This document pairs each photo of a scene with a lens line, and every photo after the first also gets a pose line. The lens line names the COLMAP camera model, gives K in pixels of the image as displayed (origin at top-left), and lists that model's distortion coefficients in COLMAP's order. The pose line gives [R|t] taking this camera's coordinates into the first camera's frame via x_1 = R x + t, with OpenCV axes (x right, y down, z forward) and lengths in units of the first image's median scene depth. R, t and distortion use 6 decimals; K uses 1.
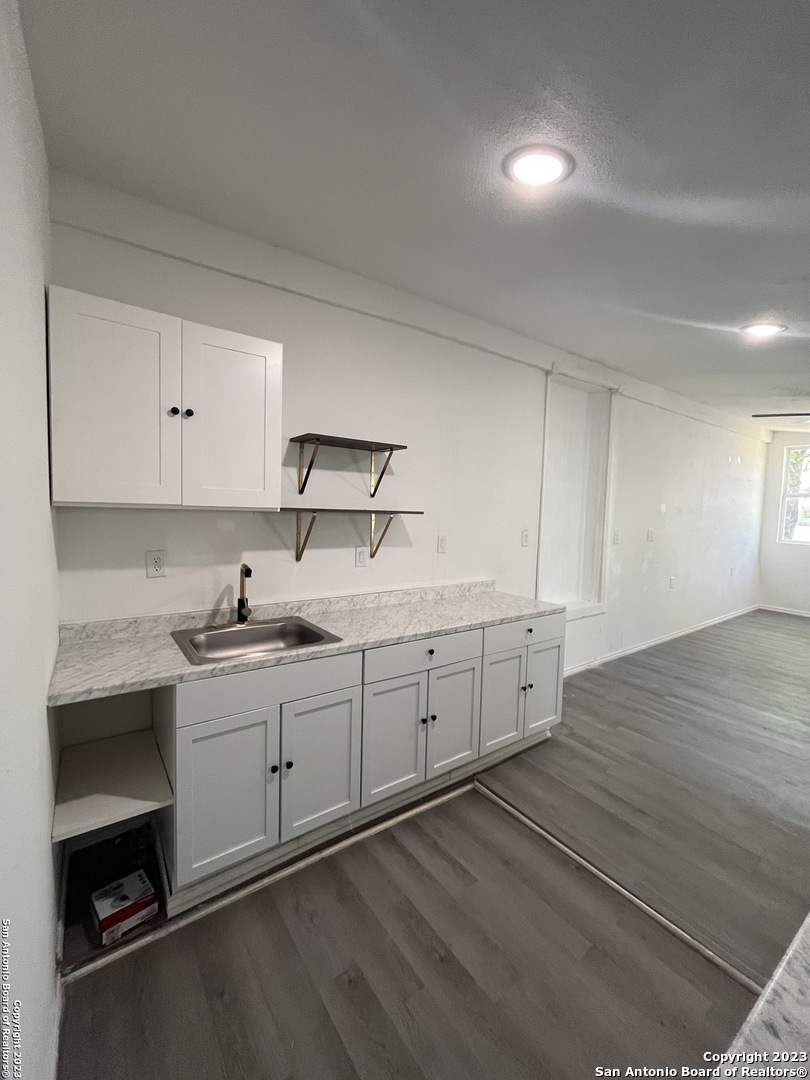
lens RADIAL K [[440.8, 0, 403.5], [0, 440.8, 535.7], [0, 0, 1]] dist [0.001400, 0.000305]
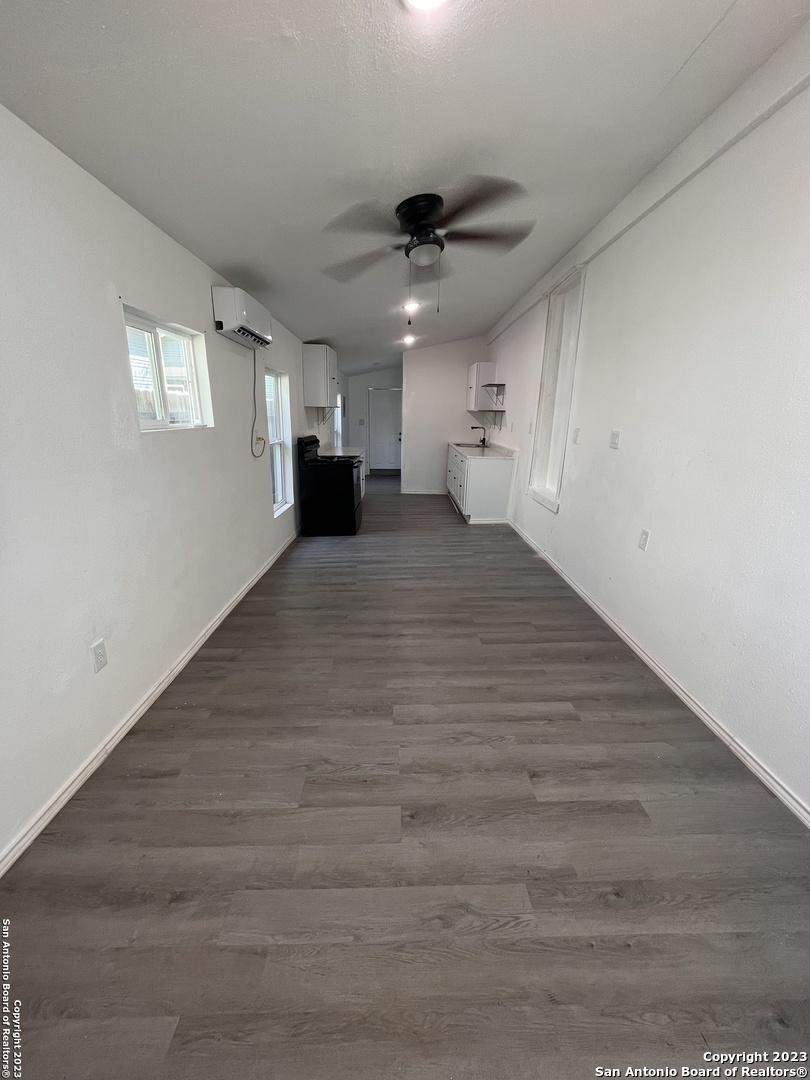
lens RADIAL K [[440.8, 0, 403.5], [0, 440.8, 535.7], [0, 0, 1]] dist [0.001400, 0.000305]
pose [[-0.583348, 0.184742, -0.790933, 1.415961], [-0.083675, 0.954939, 0.284763, -0.028229], [0.807901, 0.232298, -0.541603, 1.253341]]
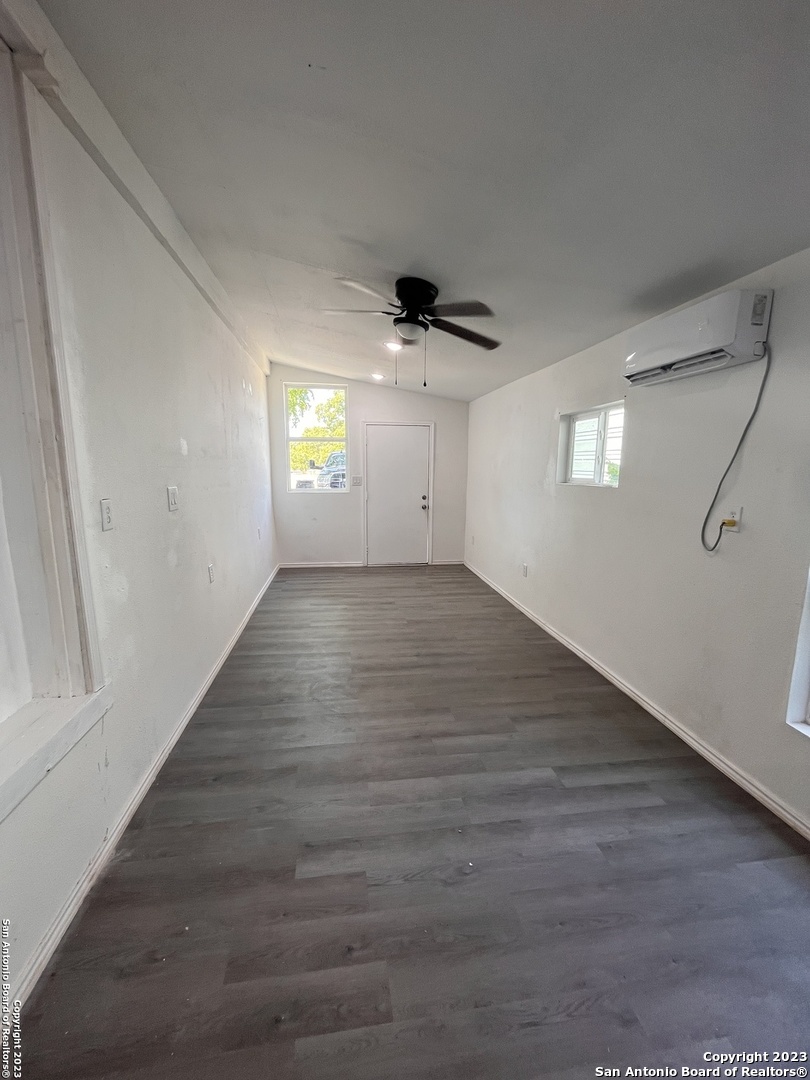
lens RADIAL K [[437.5, 0, 404.6], [0, 437.5, 537.7], [0, 0, 1]] dist [0.000428, -0.000345]
pose [[0.463068, -0.162618, 0.871277, 0.260169], [0.066493, 0.986628, 0.148808, -0.016204], [-0.883825, -0.010974, 0.467689, 0.579583]]
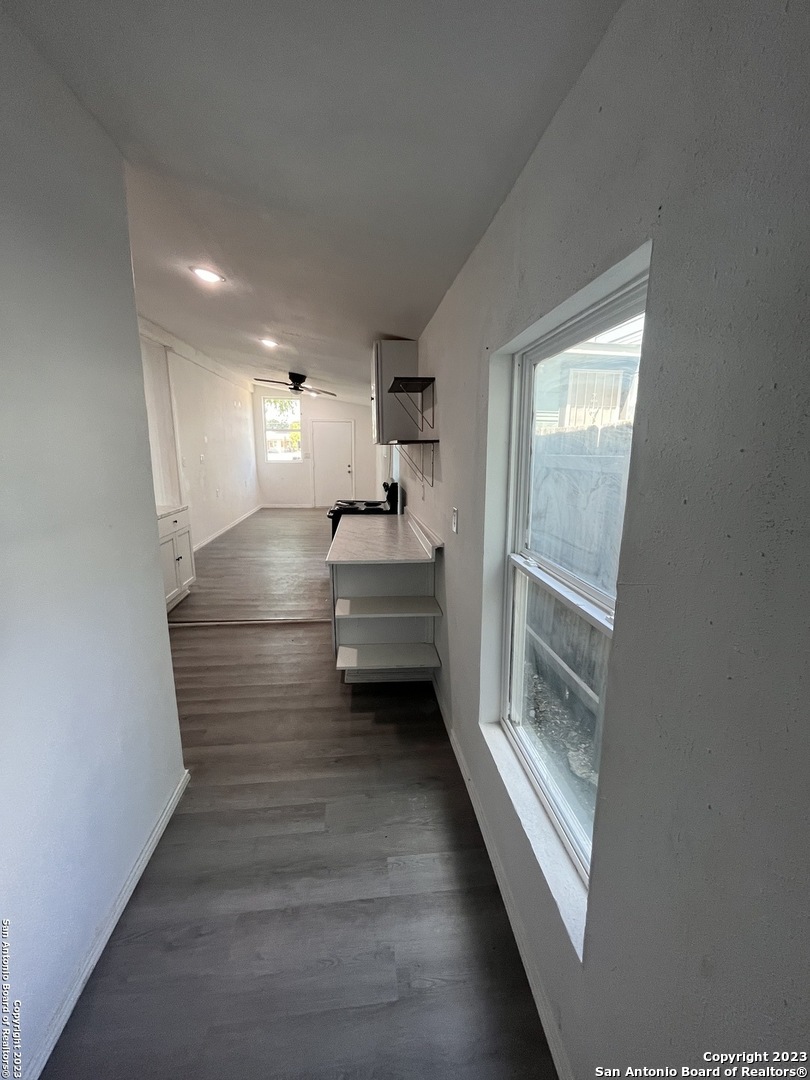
lens RADIAL K [[440.8, 0, 403.5], [0, 440.8, 535.7], [0, 0, 1]] dist [0.001400, 0.000305]
pose [[0.499203, -0.193137, 0.844686, -0.369593], [0.063976, 0.980397, 0.186357, 0.016997], [-0.864120, -0.038990, 0.501774, -0.268276]]
